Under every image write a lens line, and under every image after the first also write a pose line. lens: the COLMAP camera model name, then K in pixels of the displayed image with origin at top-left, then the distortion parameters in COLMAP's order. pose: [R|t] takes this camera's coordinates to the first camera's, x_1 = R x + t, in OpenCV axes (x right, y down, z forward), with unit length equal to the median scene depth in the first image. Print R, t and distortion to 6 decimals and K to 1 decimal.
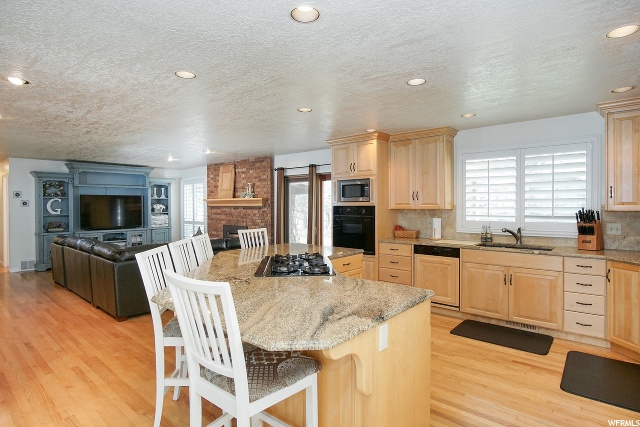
lens RADIAL K [[340.7, 0, 318.1], [0, 340.7, 210.3], [0, 0, 1]] dist [-0.024997, 0.000340]
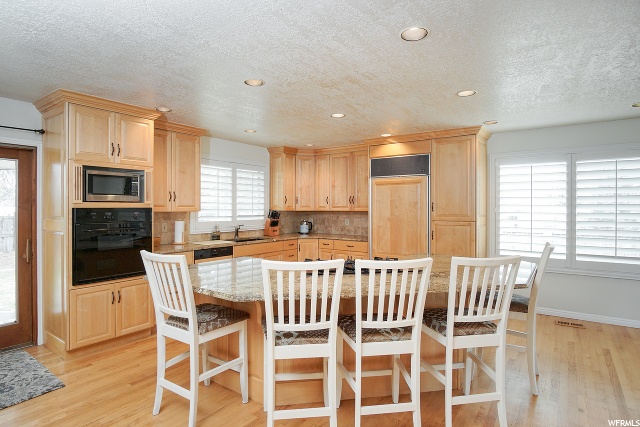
lens RADIAL K [[353.1, 0, 304.9], [0, 353.1, 198.6], [0, 0, 1]] dist [-0.000848, 0.000044]
pose [[-0.067151, 0.027232, 0.997371, -0.424366], [0.014162, 0.999553, -0.026338, -0.005475], [-0.997642, 0.012356, -0.067507, 0.477184]]
